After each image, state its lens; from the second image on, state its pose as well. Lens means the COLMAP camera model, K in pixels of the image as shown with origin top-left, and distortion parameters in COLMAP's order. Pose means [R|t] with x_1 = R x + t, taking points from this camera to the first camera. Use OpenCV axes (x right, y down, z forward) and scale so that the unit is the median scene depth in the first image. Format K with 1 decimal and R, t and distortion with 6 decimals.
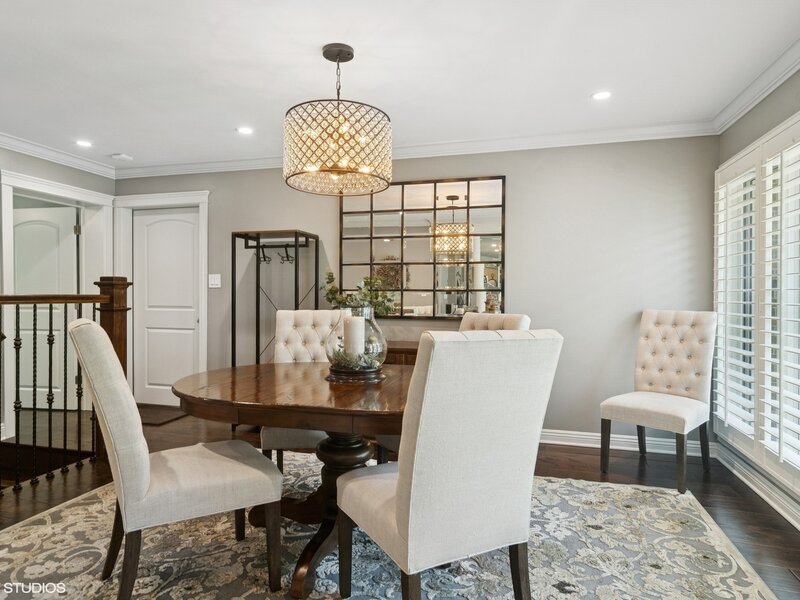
lens RADIAL K [[483.4, 0, 399.0], [0, 483.4, 322.1], [0, 0, 1]] dist [-0.000800, -0.000080]
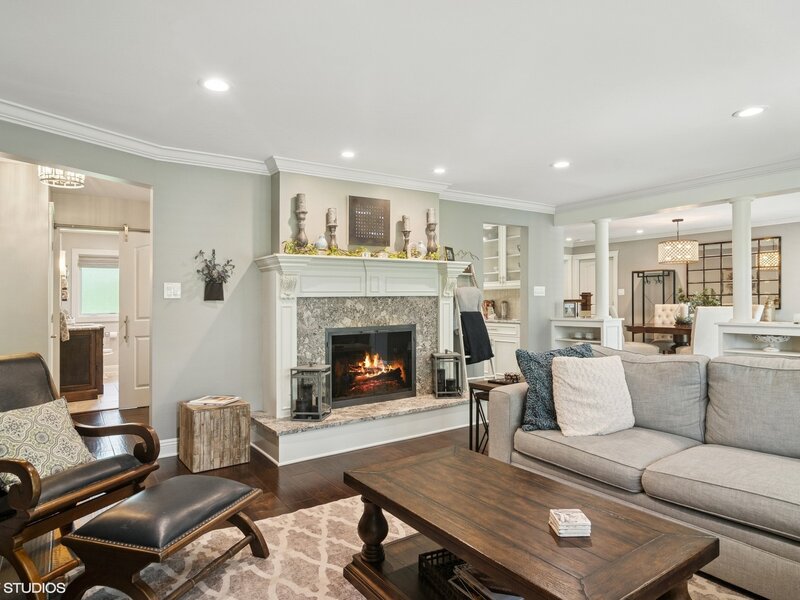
lens RADIAL K [[488.6, 0, 396.3], [0, 488.6, 295.7], [0, 0, 1]] dist [0.003952, 0.002573]
pose [[0.758107, -0.019154, -0.651849, 0.316121], [-0.019721, 0.998438, -0.052273, 0.072563], [0.651832, 0.052484, 0.756545, -1.472259]]
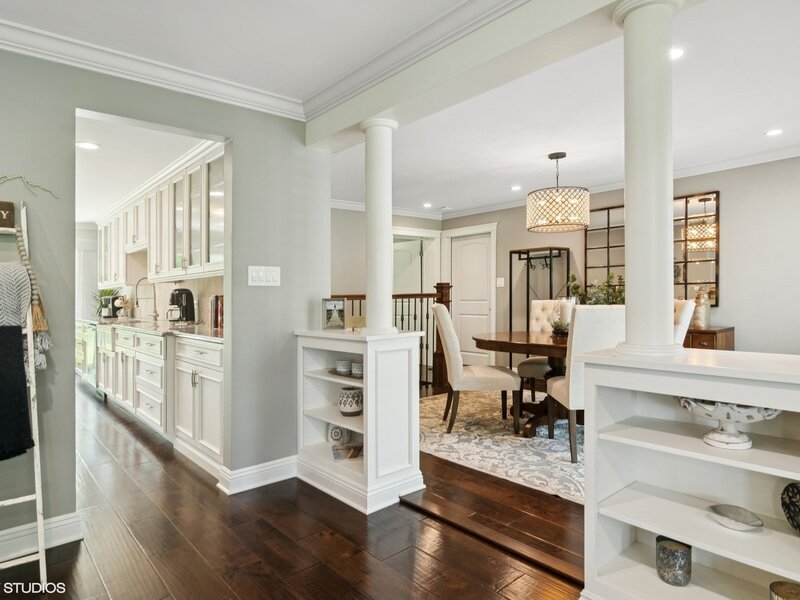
lens RADIAL K [[488.6, 0, 396.3], [0, 488.6, 295.7], [0, 0, 1]] dist [0.003952, 0.002573]
pose [[0.822863, -0.017995, -0.567955, 0.236796], [-0.008340, 0.999008, -0.043737, 0.027679], [0.568179, 0.040726, 0.821896, -0.473774]]
